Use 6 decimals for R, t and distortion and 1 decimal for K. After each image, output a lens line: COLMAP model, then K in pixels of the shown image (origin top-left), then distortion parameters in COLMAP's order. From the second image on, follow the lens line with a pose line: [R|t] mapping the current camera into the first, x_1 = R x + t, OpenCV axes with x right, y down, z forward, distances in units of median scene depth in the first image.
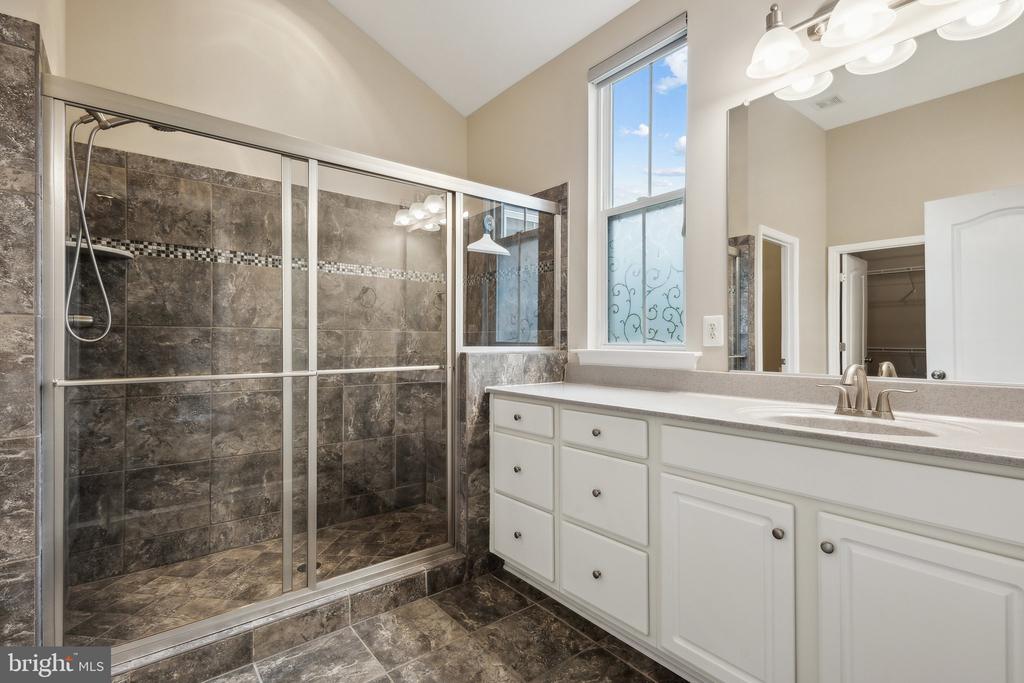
lens RADIAL K [[470.1, 0, 512.0], [0, 470.1, 341.5], [0, 0, 1]] dist [0.001862, 0.000253]
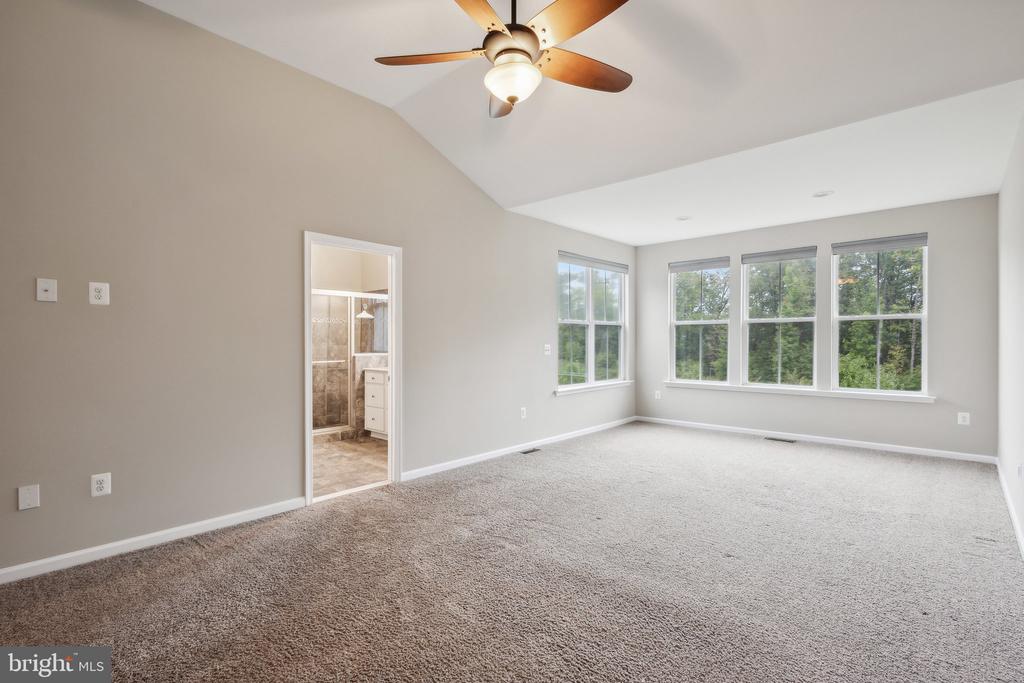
lens RADIAL K [[487.9, 0, 512.0], [0, 487.9, 341.5], [0, 0, 1]] dist [-0.003036, -0.000564]
pose [[0.988454, 0.003742, 0.151475, 0.348186], [-0.003776, 0.999993, -0.000059, -0.058131], [-0.151474, -0.000514, 0.988461, -1.822571]]
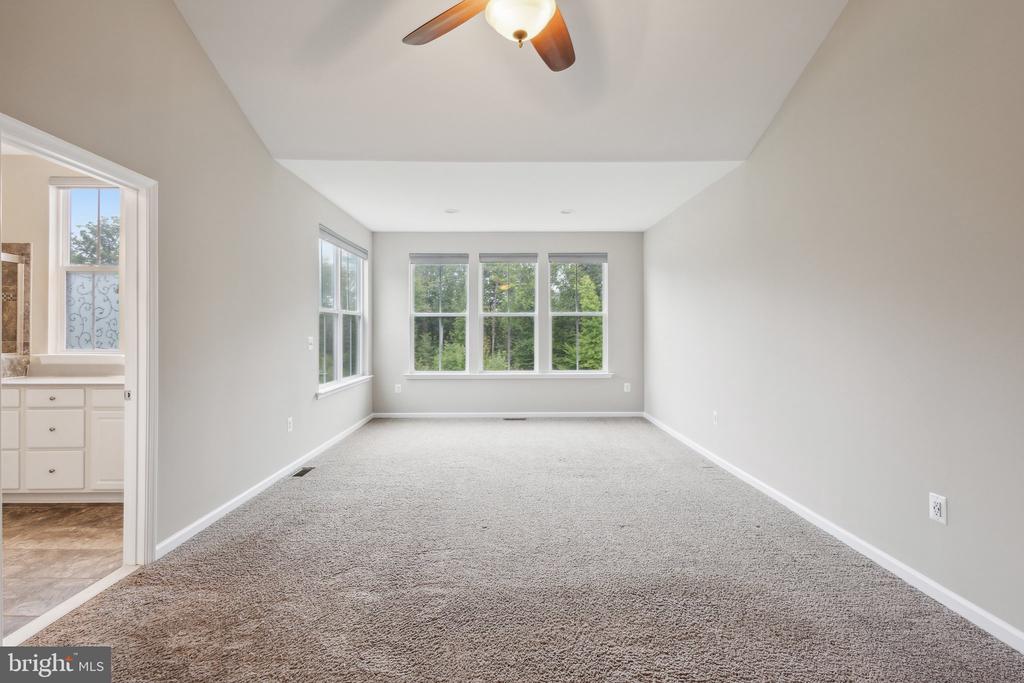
lens RADIAL K [[482.9, 0, 514.6], [0, 482.9, 334.1], [0, 0, 1]] dist [0.003346, -0.000159]
pose [[0.611270, 0.002872, 0.791417, -0.175248], [-0.002559, 0.999995, -0.001652, -0.054520], [-0.791418, -0.001016, 0.611274, -1.280013]]
